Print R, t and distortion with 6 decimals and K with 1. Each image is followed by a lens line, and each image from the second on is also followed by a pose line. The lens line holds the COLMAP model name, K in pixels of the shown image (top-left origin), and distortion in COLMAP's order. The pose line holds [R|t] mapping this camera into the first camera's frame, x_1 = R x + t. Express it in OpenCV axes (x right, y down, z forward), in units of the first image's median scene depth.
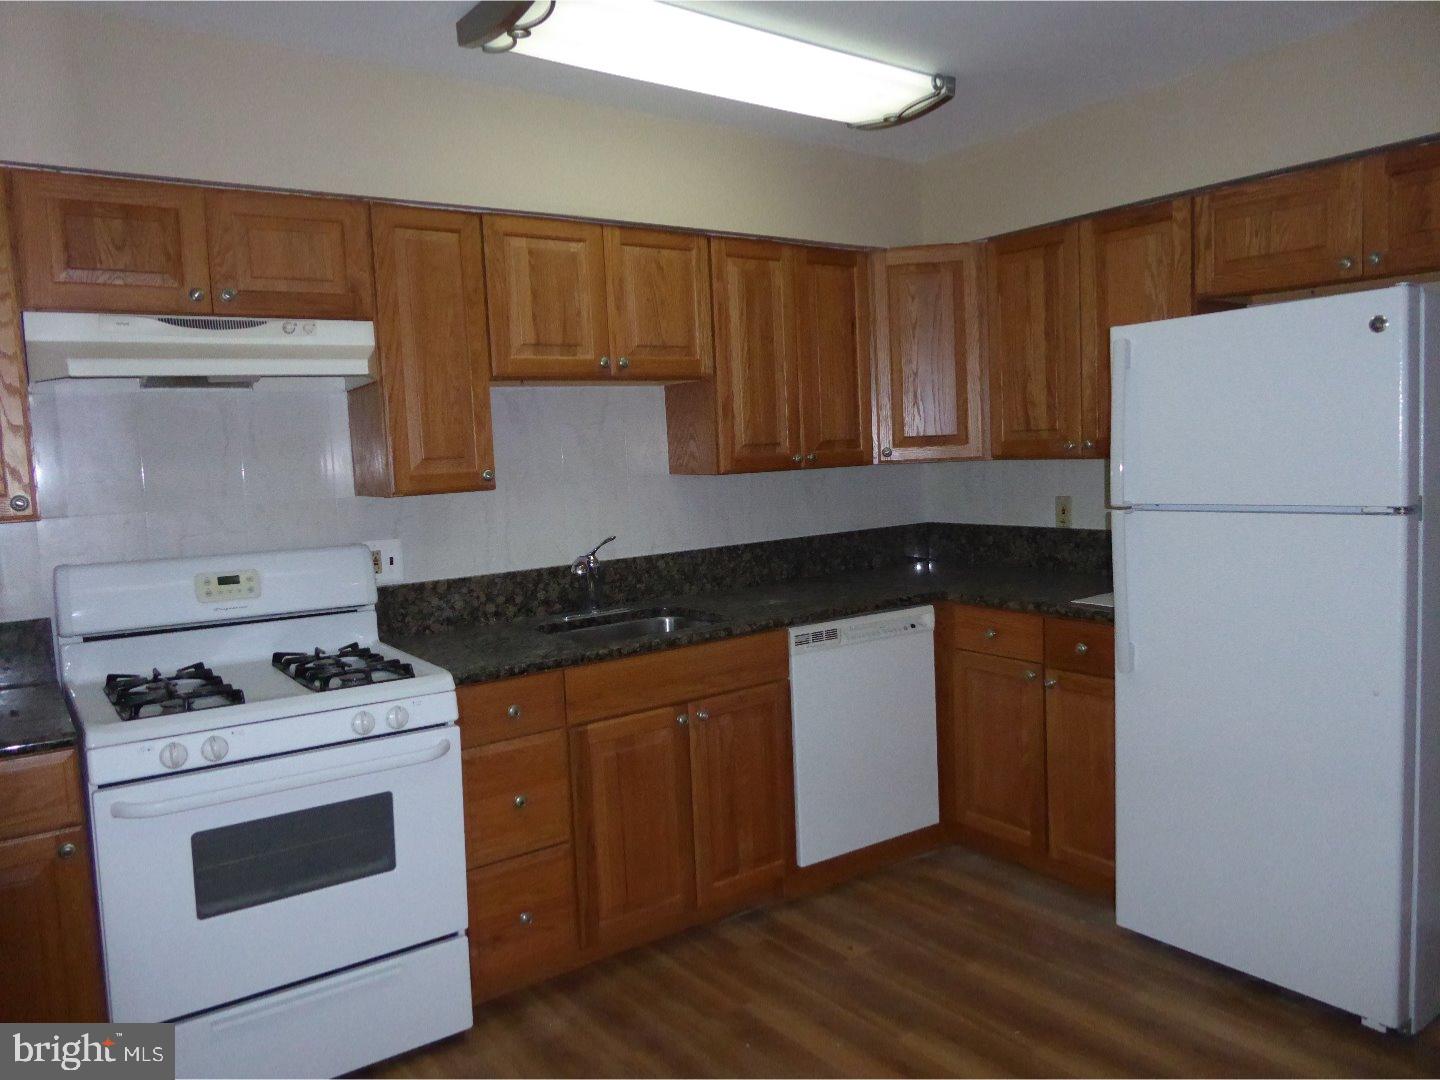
lens RADIAL K [[1062.9, 0, 720.0], [0, 1062.9, 540.0], [0, 0, 1]] dist [-0.009101, 0.000113]
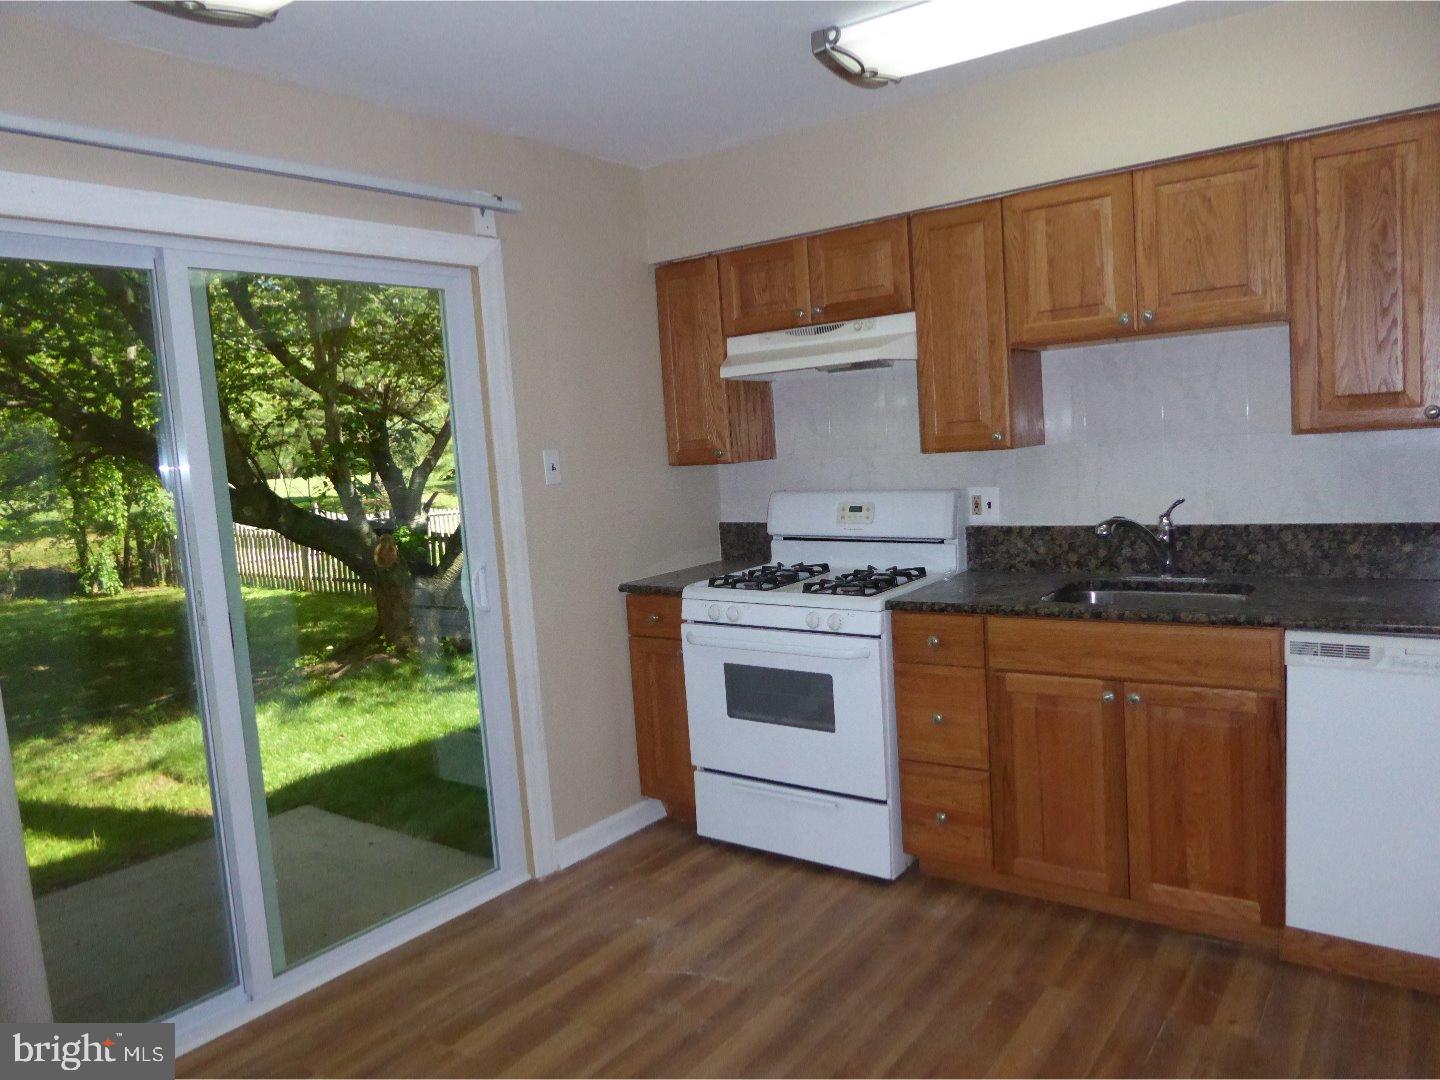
lens RADIAL K [[1057.7, 0, 720.0], [0, 1057.7, 540.0], [0, 0, 1]] dist [0.004987, 0.003094]
pose [[0.297164, 0.116728, -0.947665, 0.727165], [-0.031461, 0.993157, 0.112466, -0.065317], [0.954308, -0.003606, 0.298803, 0.369042]]
